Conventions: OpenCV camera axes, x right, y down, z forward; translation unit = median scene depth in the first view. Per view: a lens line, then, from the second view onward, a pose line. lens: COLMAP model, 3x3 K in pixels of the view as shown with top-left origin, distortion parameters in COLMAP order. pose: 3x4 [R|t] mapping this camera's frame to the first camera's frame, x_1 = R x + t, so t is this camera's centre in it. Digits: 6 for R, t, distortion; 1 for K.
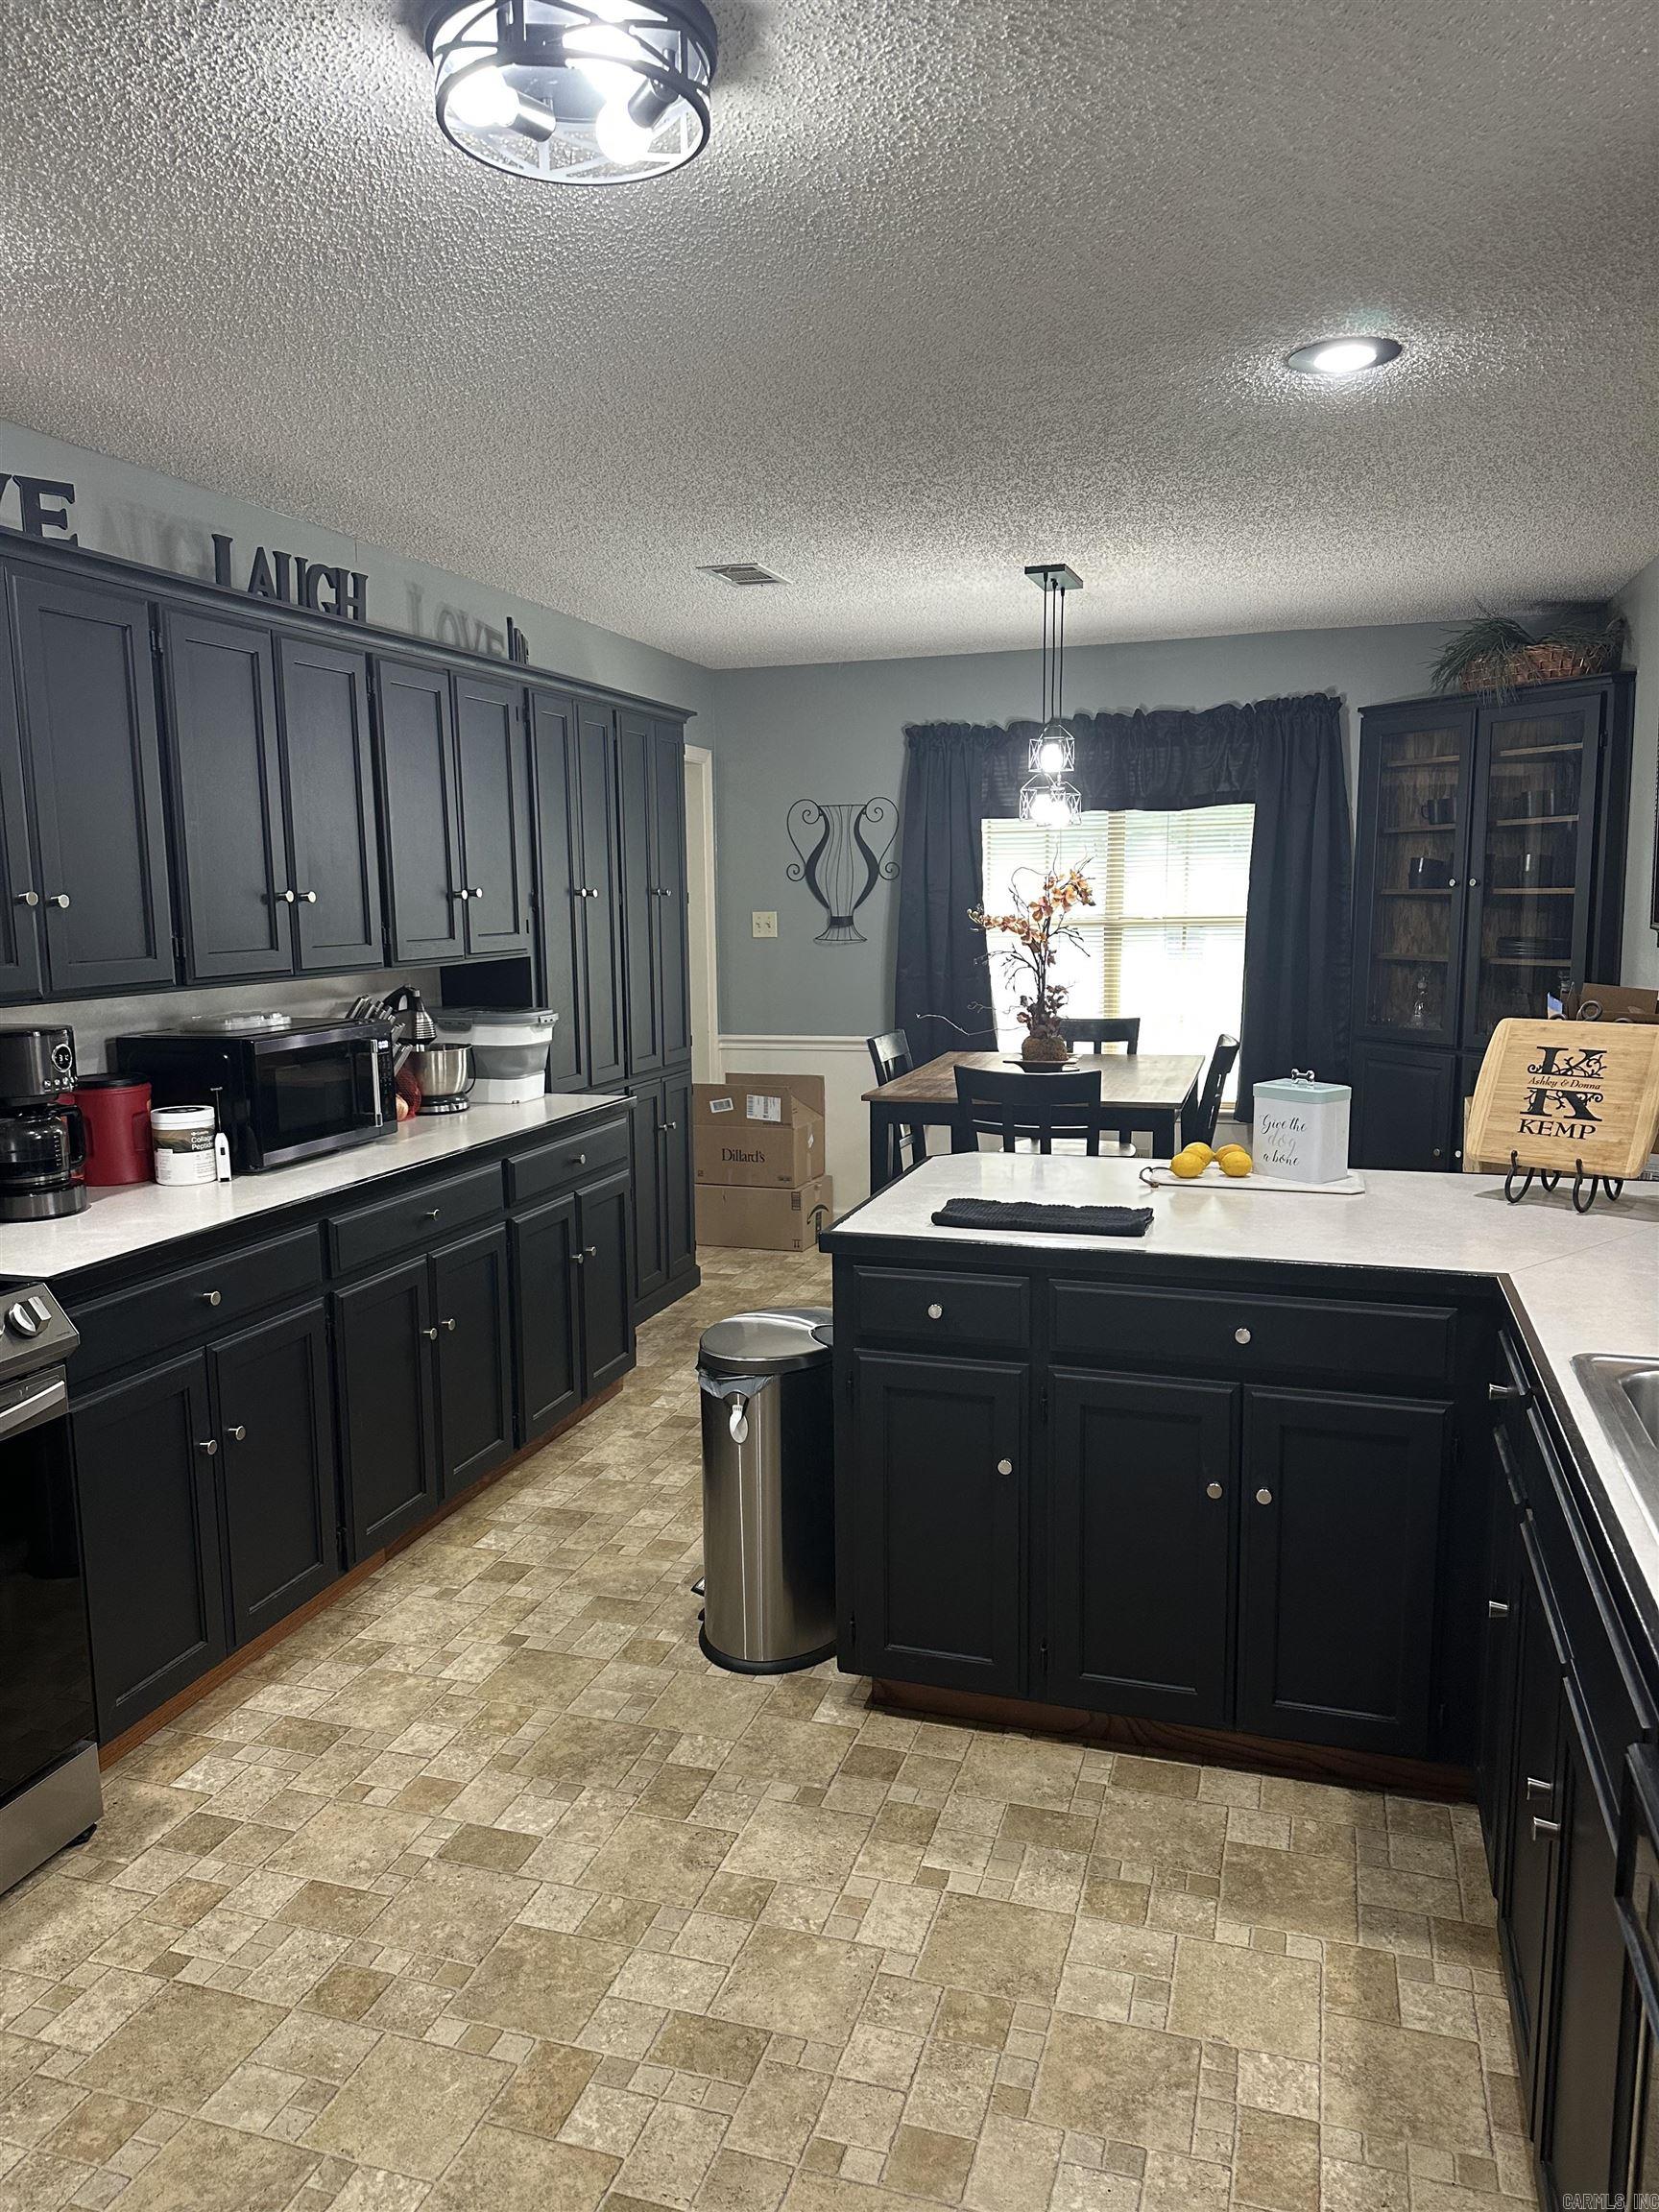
lens RADIAL K [[1560.9, 0, 827.3], [0, 1560.9, 1113.8], [0, 0, 1]] dist [0.053469, -0.054451]
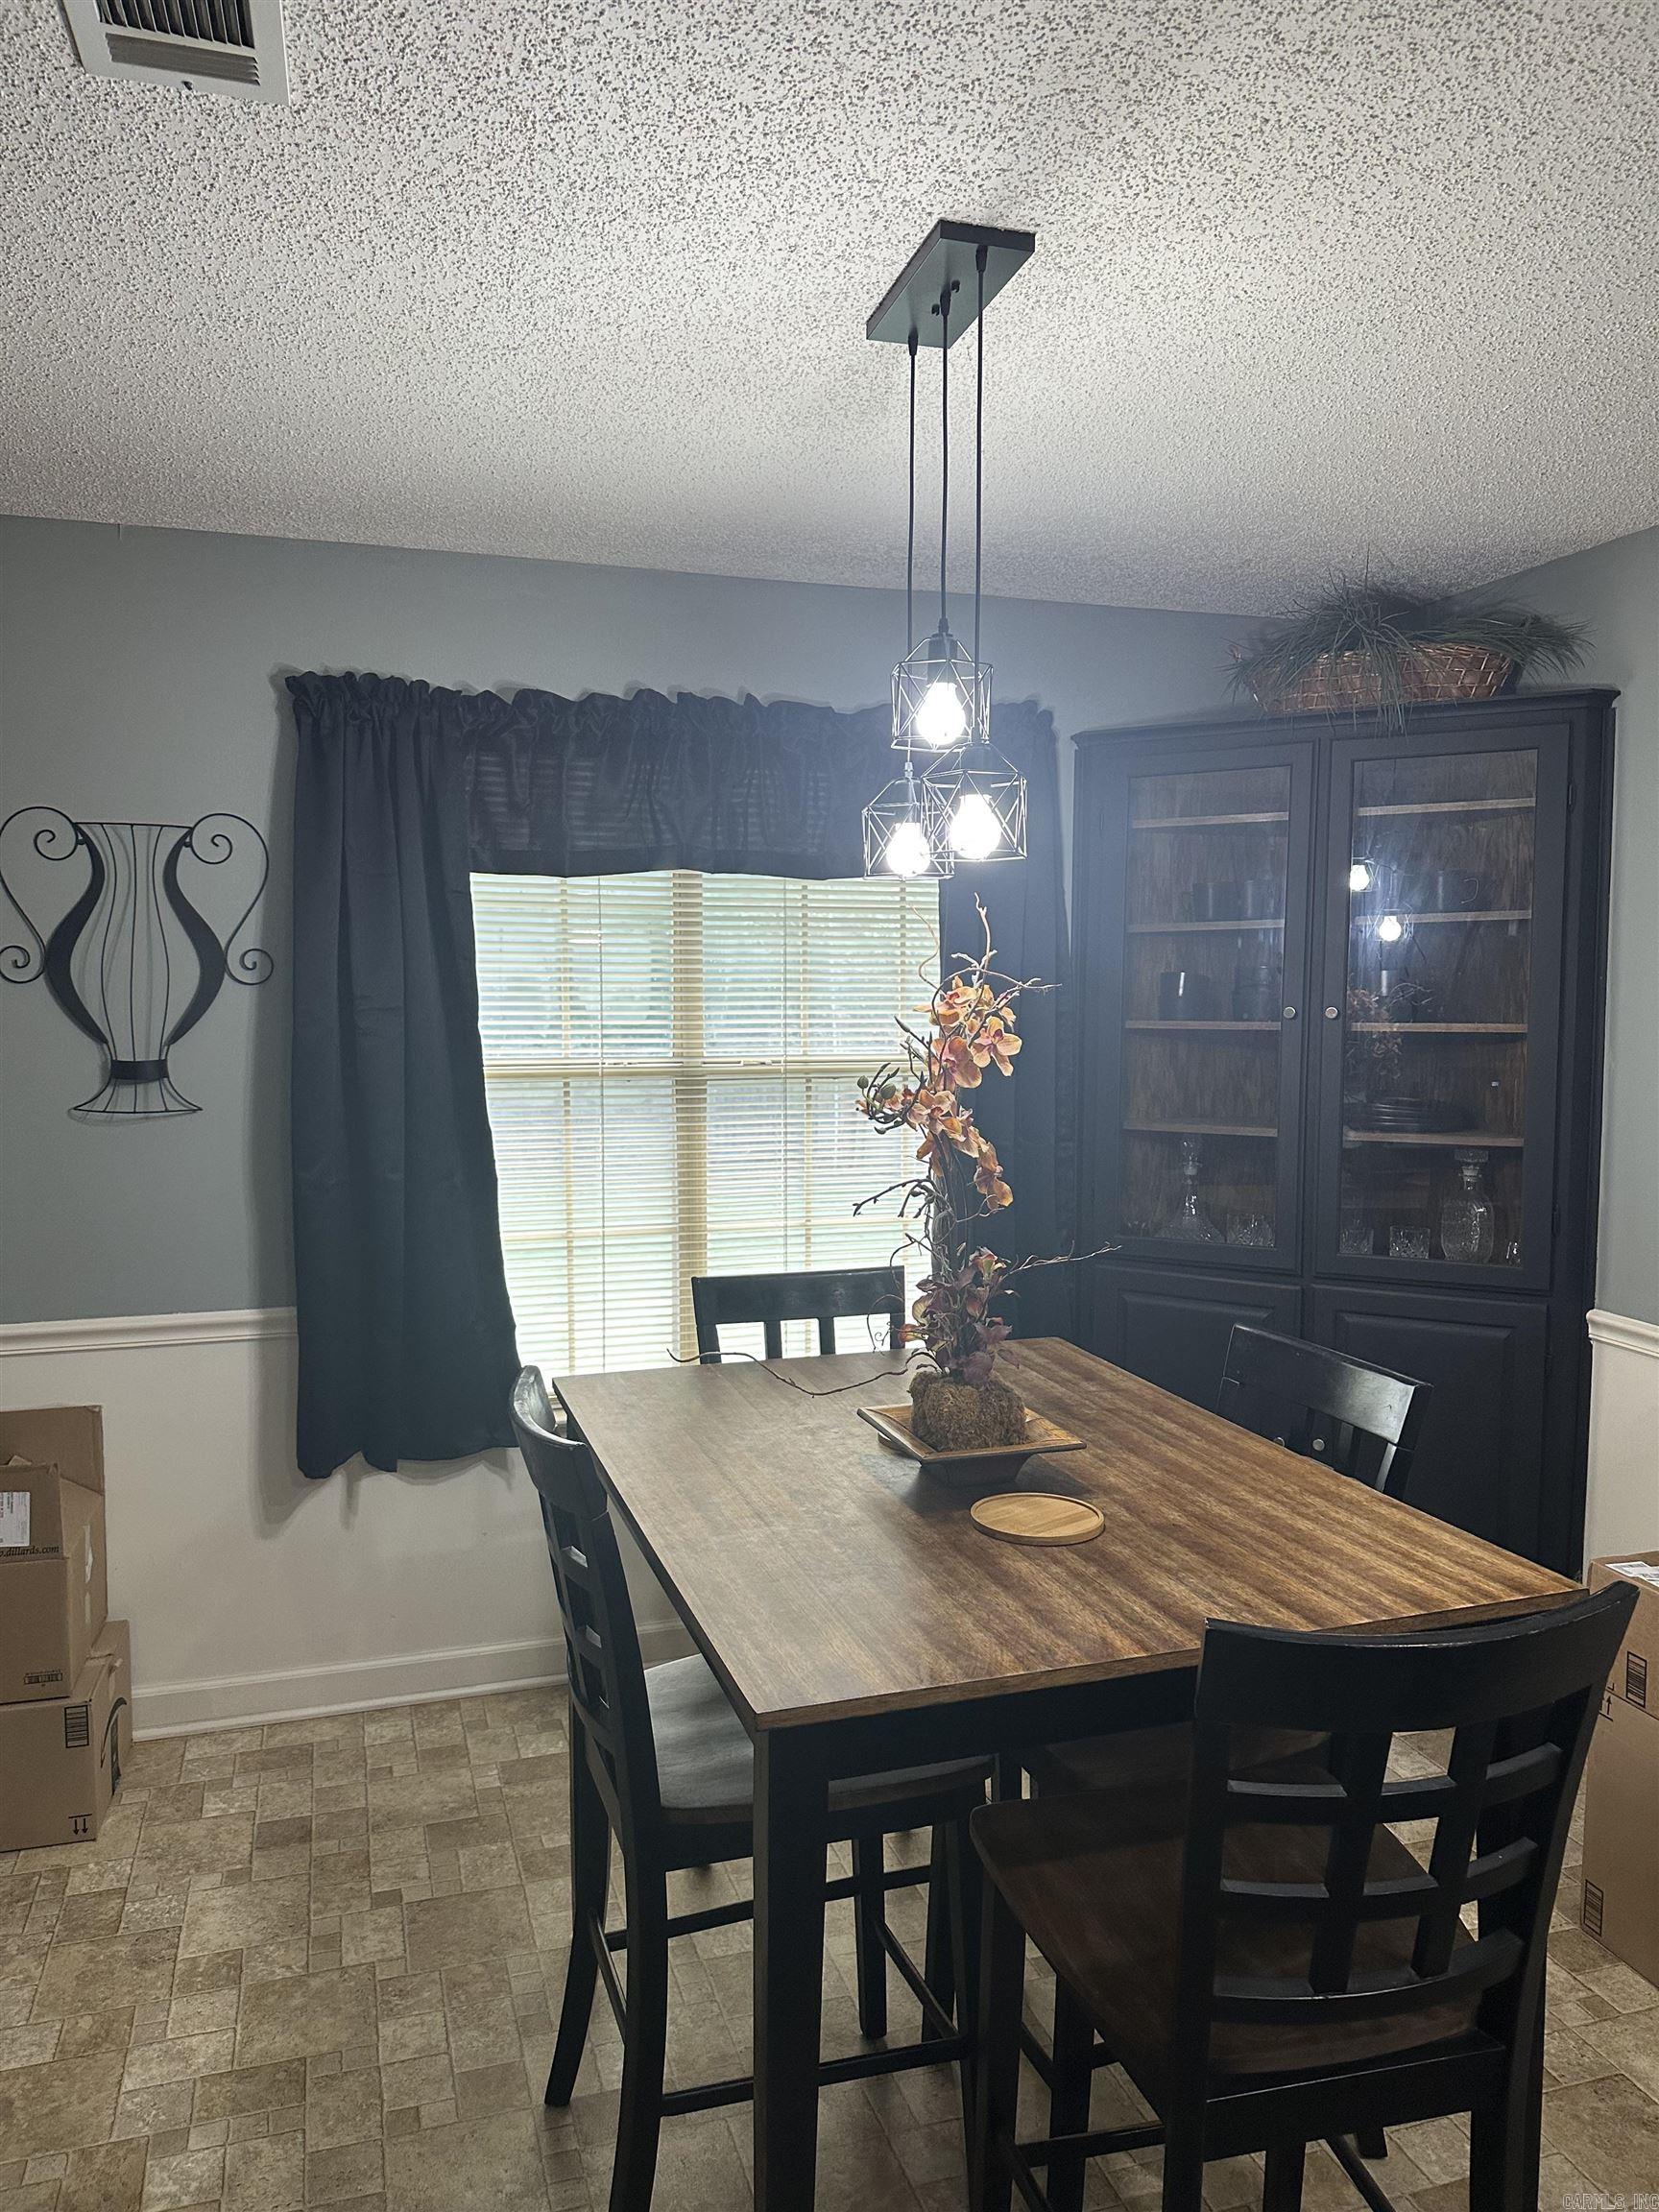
lens RADIAL K [[1560.9, 0, 828.8], [0, 1560.9, 1115.5], [0, 0, 1]] dist [0.053469, -0.054451]
pose [[0.814849, -0.027990, 0.578997, -0.215651], [0.068731, 0.996453, -0.048558, -0.165898], [-0.575584, 0.079362, 0.813882, 1.133357]]
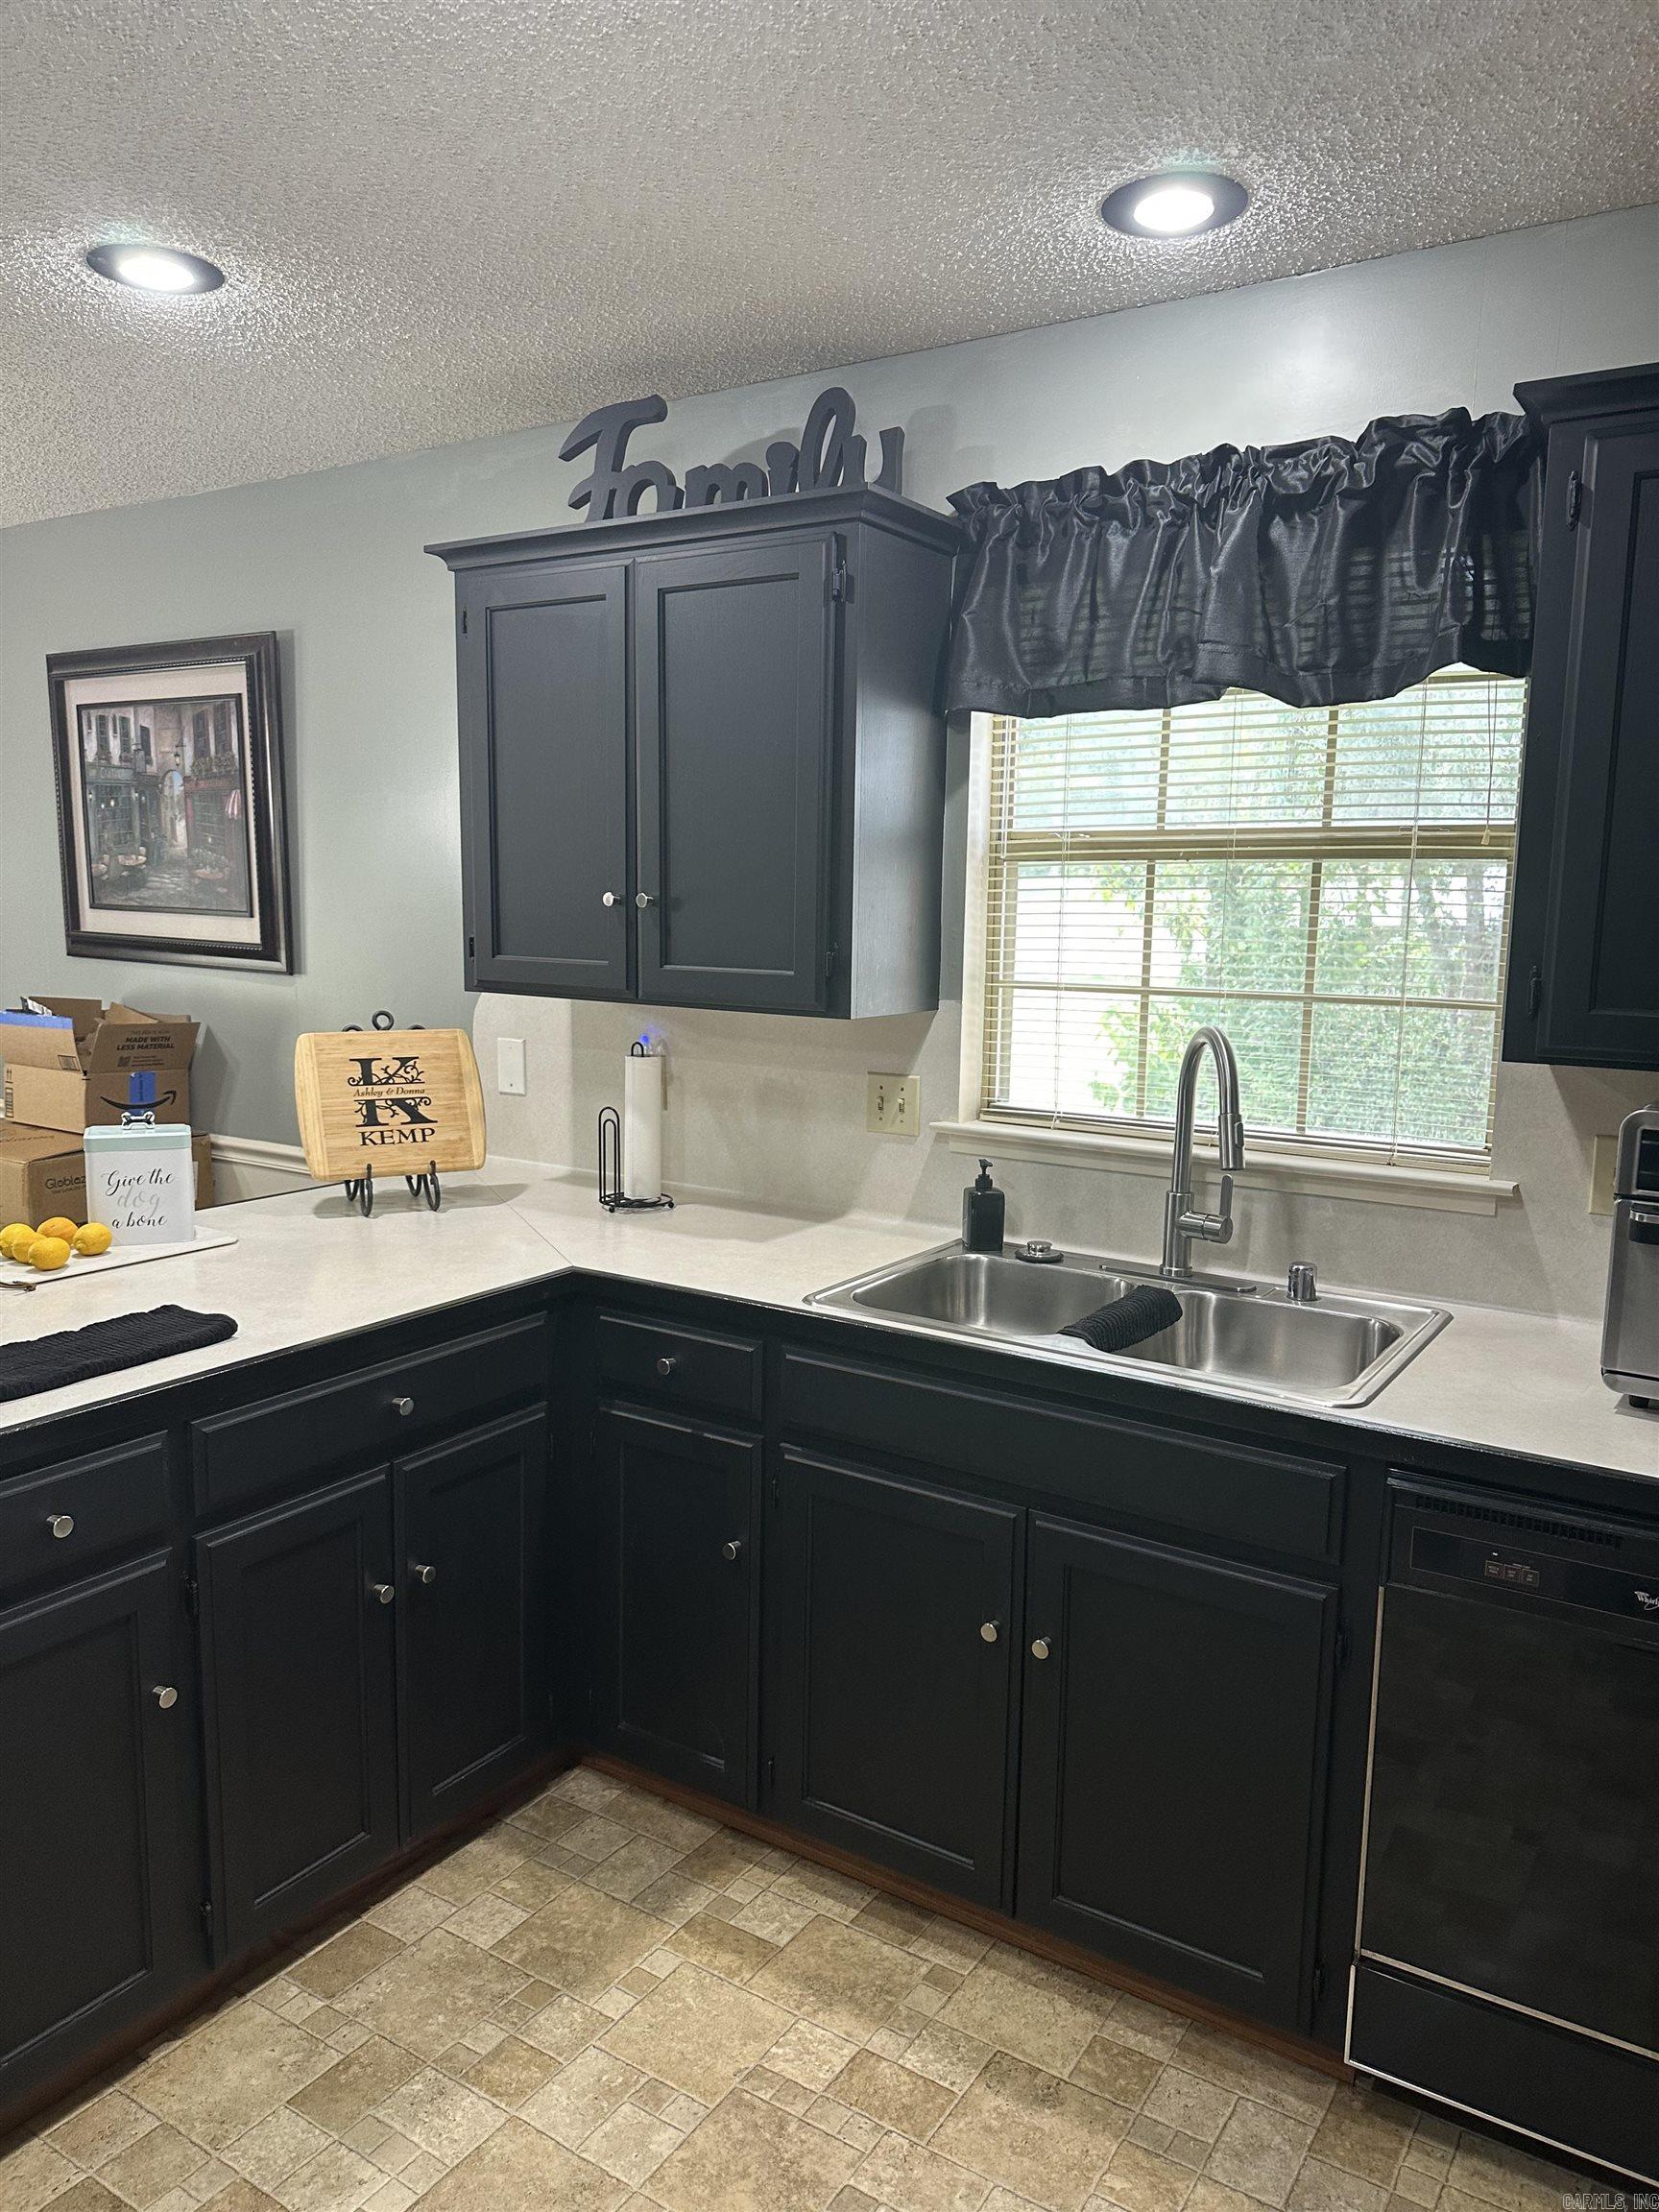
lens RADIAL K [[1560.9, 0, 833.1], [0, 1560.9, 1121.1], [0, 0, 1]] dist [0.053469, -0.054451]
pose [[0.266660, -0.126724, 0.955423, -0.432424], [0.122033, 0.987779, 0.096956, -0.064132], [-0.956033, 0.090739, 0.278866, 0.440930]]
